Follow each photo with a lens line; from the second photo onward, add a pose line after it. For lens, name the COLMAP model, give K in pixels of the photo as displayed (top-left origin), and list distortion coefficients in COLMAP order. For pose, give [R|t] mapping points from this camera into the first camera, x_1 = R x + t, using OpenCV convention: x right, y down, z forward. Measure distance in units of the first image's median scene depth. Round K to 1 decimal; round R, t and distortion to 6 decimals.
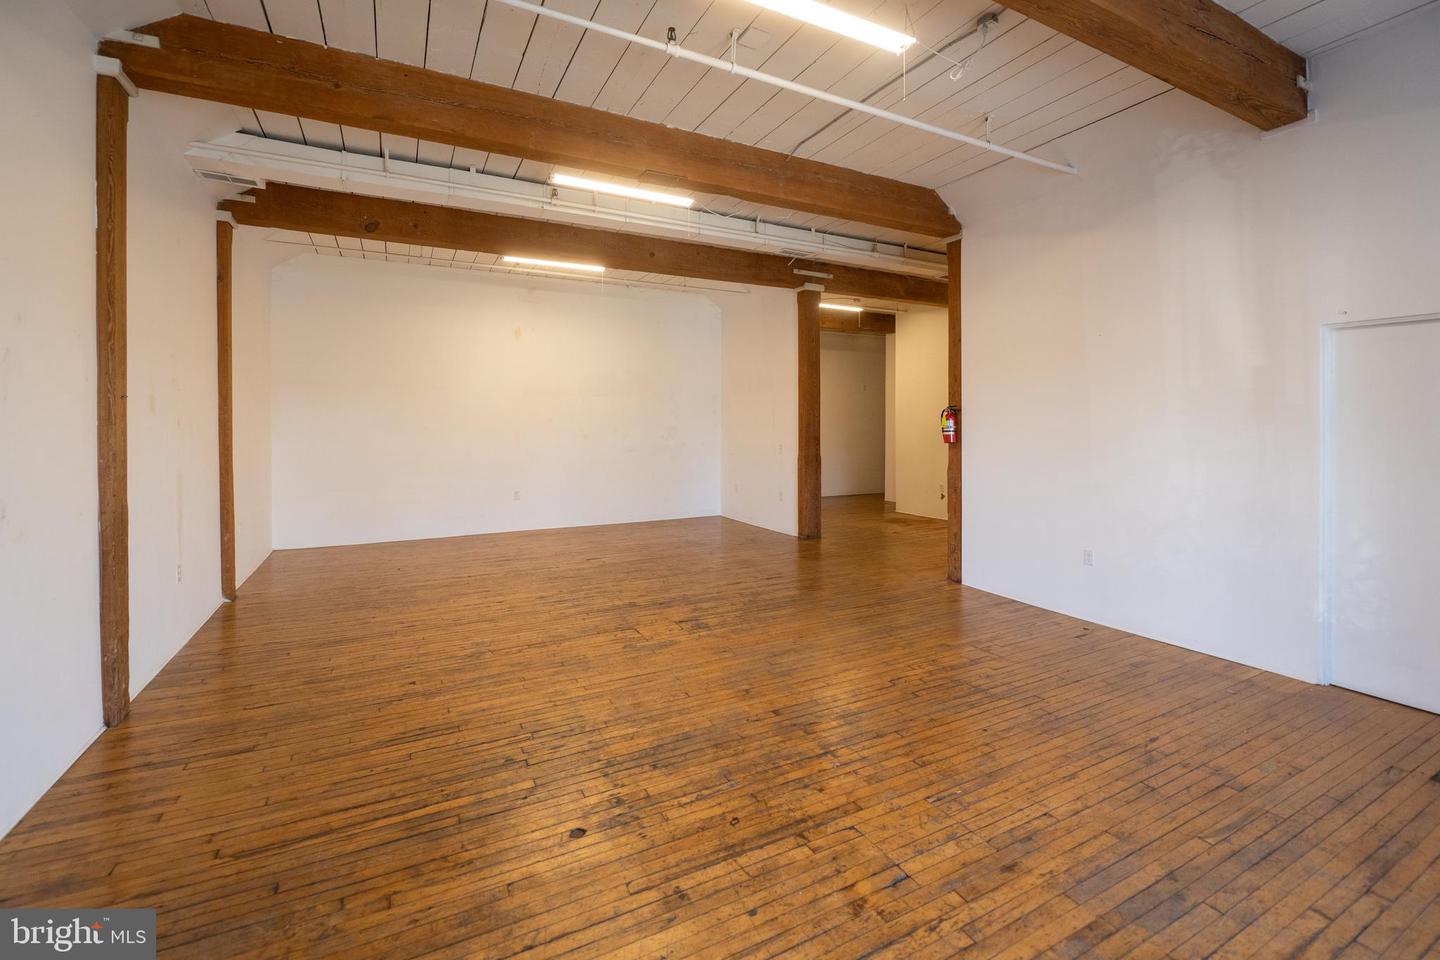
lens RADIAL K [[616.6, 0, 716.4], [0, 616.6, 429.5], [0, 0, 1]] dist [-0.011507, -0.000681]
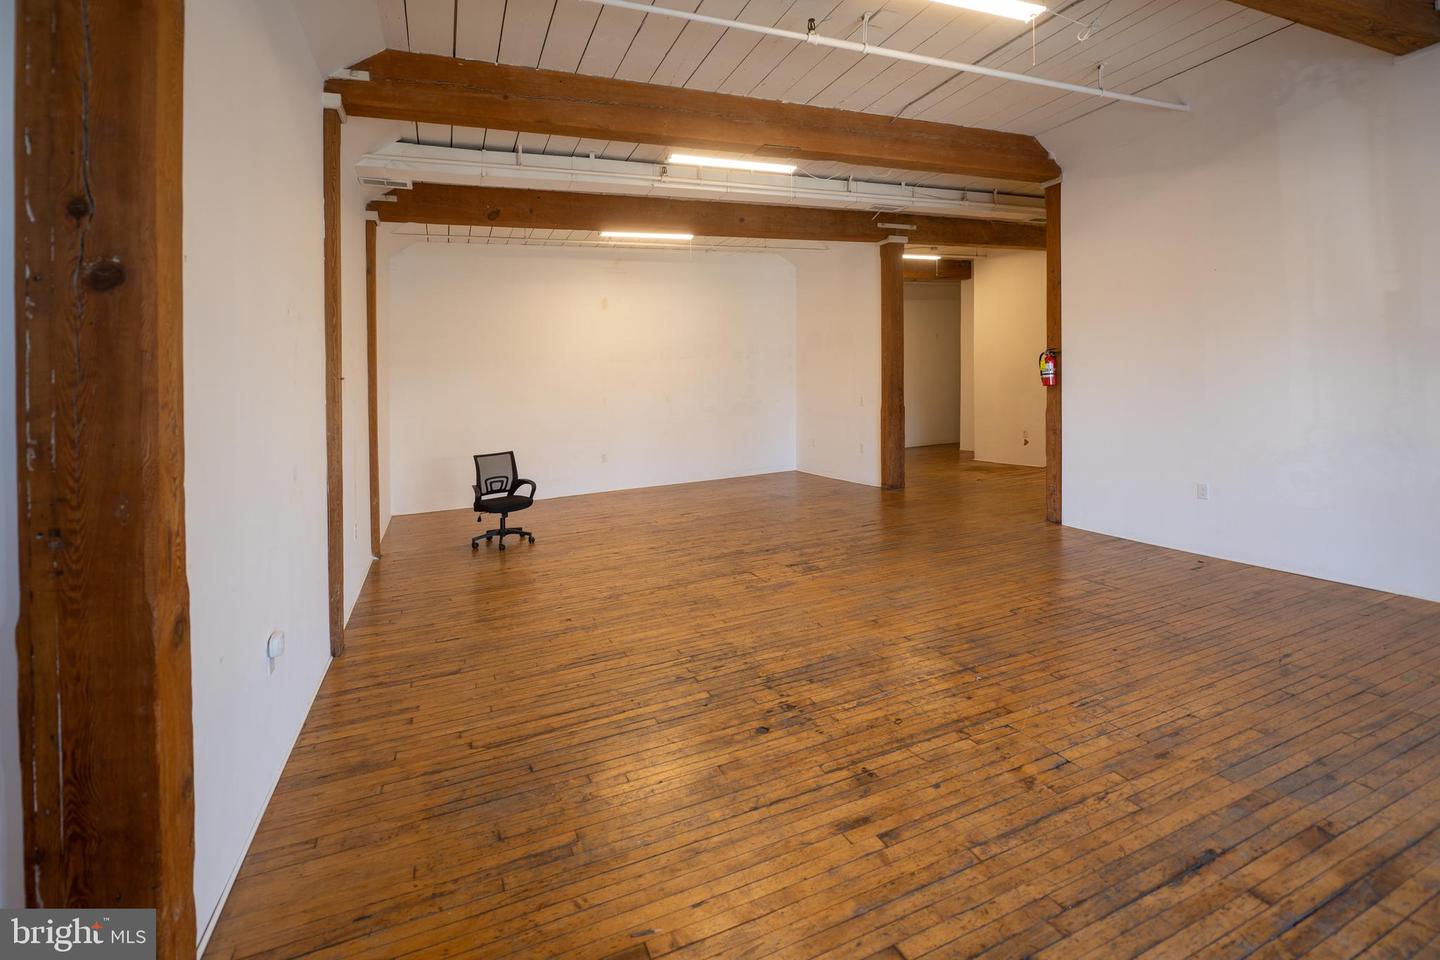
lens RADIAL K [[627.4, 0, 693.3], [0, 627.4, 414.9], [0, 0, 1]] dist [-0.011890, -0.000427]
pose [[0.993589, -0.045641, -0.103431, -0.157818], [0.049648, 0.998100, 0.036499, 0.005532], [0.101569, -0.041400, 0.993967, -0.134115]]
